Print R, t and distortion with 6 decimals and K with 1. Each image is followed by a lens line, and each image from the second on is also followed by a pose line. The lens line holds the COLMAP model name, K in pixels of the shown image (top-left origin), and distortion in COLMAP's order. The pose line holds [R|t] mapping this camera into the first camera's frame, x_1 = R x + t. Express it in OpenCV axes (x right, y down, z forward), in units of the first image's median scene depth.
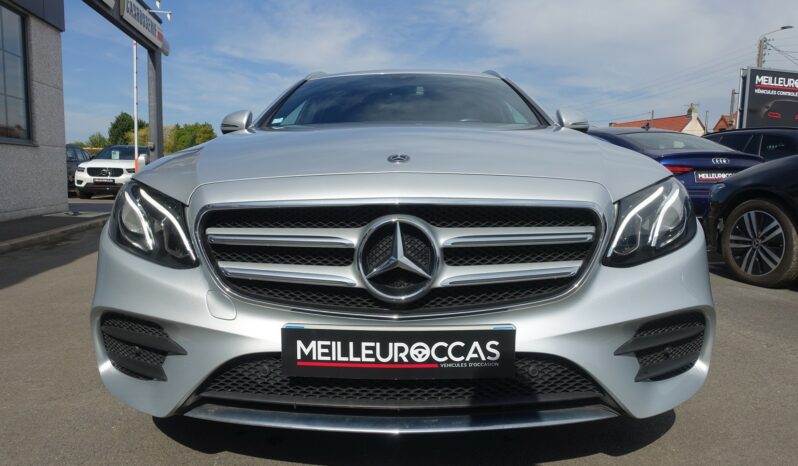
lens RADIAL K [[546.0, 0, 399.0], [0, 546.0, 233.0], [0, 0, 1]] dist [-0.007114, 0.000654]
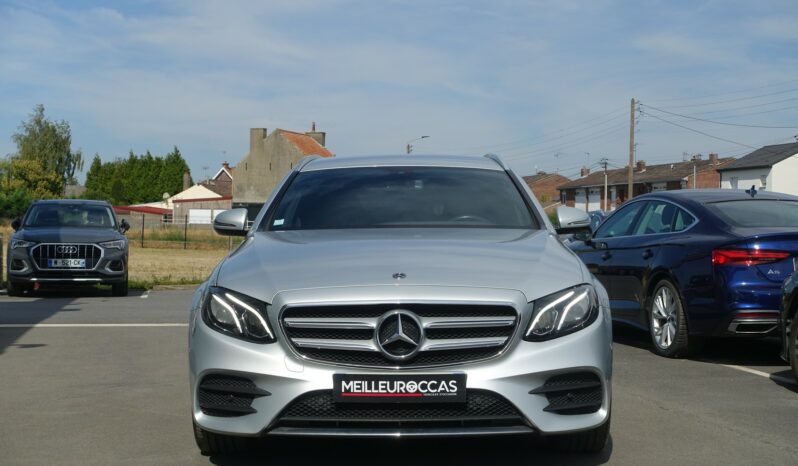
lens RADIAL K [[1312.9, 0, 399.0], [0, 1312.9, 233.0], [0, 0, 1]] dist [-0.013295, -0.052913]
pose [[0.999971, -0.001607, 0.007457, -0.032409], [0.002388, 0.994370, -0.105934, 0.162682], [-0.007245, 0.105949, 0.994345, -3.108465]]
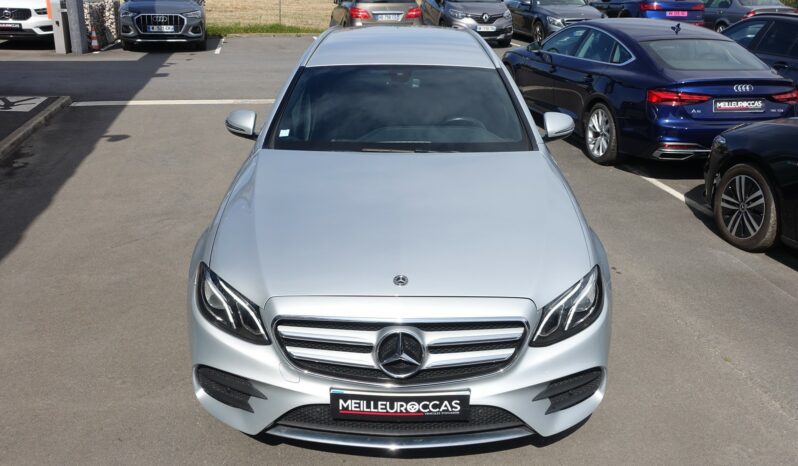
lens RADIAL K [[737.1, 0, 399.0], [0, 737.1, 233.0], [0, 0, 1]] dist [0.002118, 0.005884]
pose [[0.999780, 0.004689, 0.020444, -0.050533], [-0.009734, 0.967100, 0.254209, -0.832220], [-0.018579, -0.254353, 0.966933, -1.009988]]
